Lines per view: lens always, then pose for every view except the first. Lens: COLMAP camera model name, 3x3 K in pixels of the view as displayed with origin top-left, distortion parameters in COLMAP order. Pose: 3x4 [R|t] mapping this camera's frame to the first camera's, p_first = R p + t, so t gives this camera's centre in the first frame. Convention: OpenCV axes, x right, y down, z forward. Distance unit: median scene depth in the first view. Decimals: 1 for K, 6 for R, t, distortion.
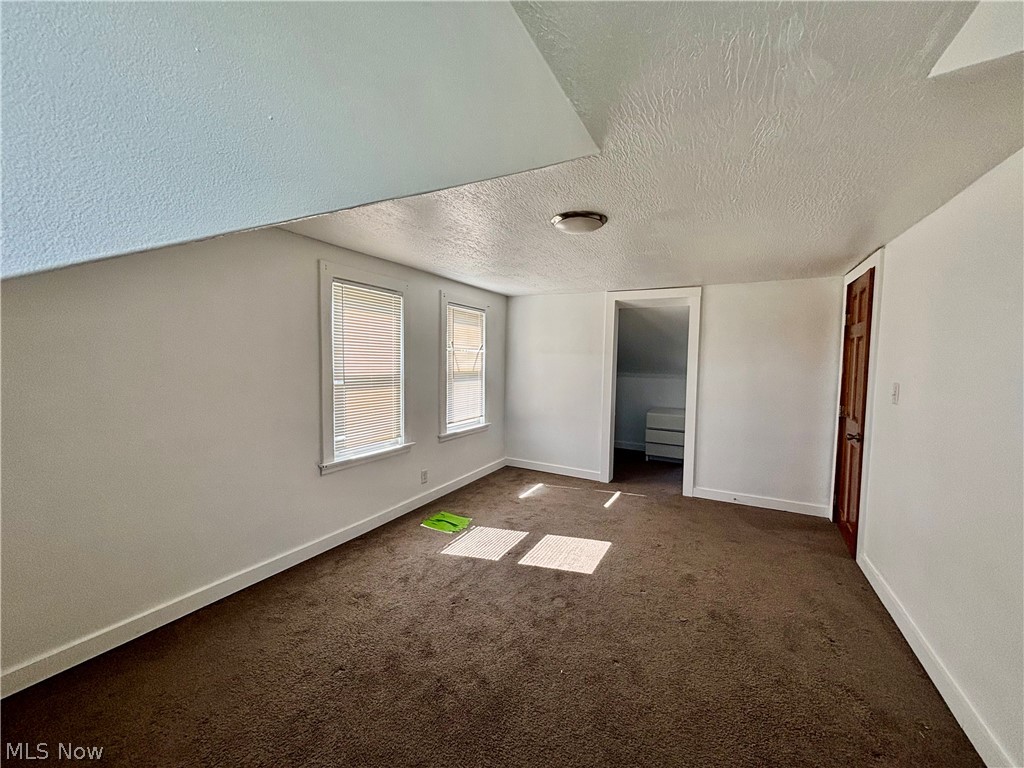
lens RADIAL K [[413.7, 0, 511.1], [0, 413.7, 386.0], [0, 0, 1]] dist [0.002545, -0.000410]
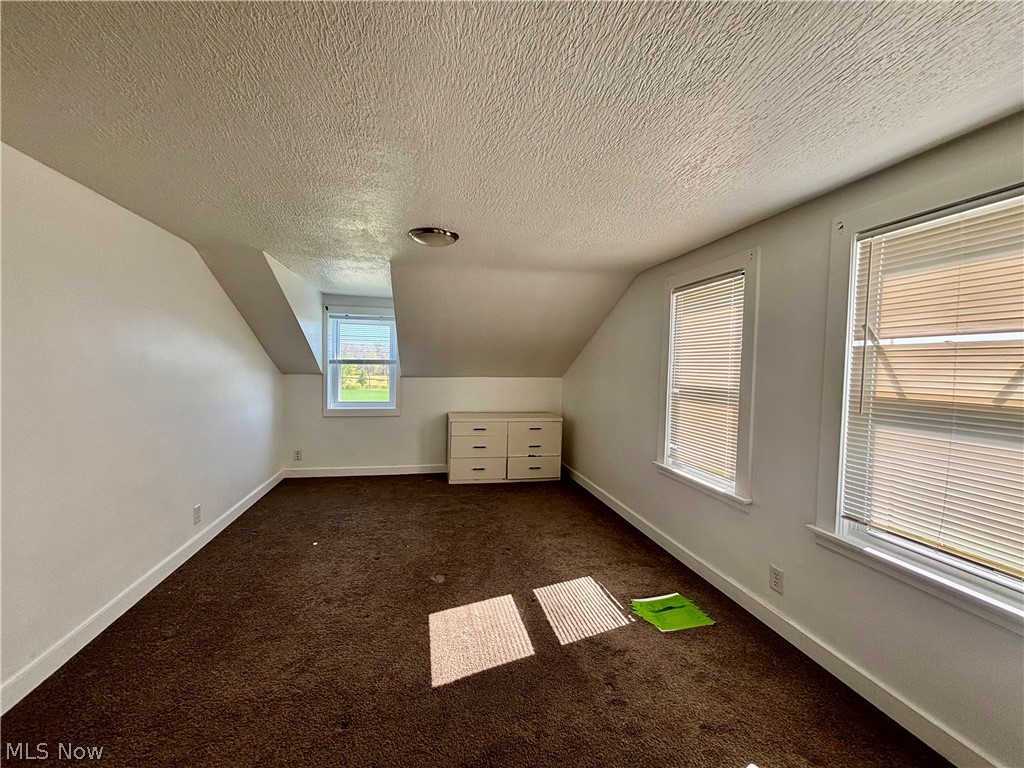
lens RADIAL K [[413.7, 0, 511.1], [0, 413.7, 386.0], [0, 0, 1]] dist [0.002545, -0.000410]
pose [[-0.763893, 0.003925, -0.645331, 0.480793], [-0.066839, 0.994123, 0.085164, -0.070663], [0.641873, 0.108190, -0.759141, 1.339904]]
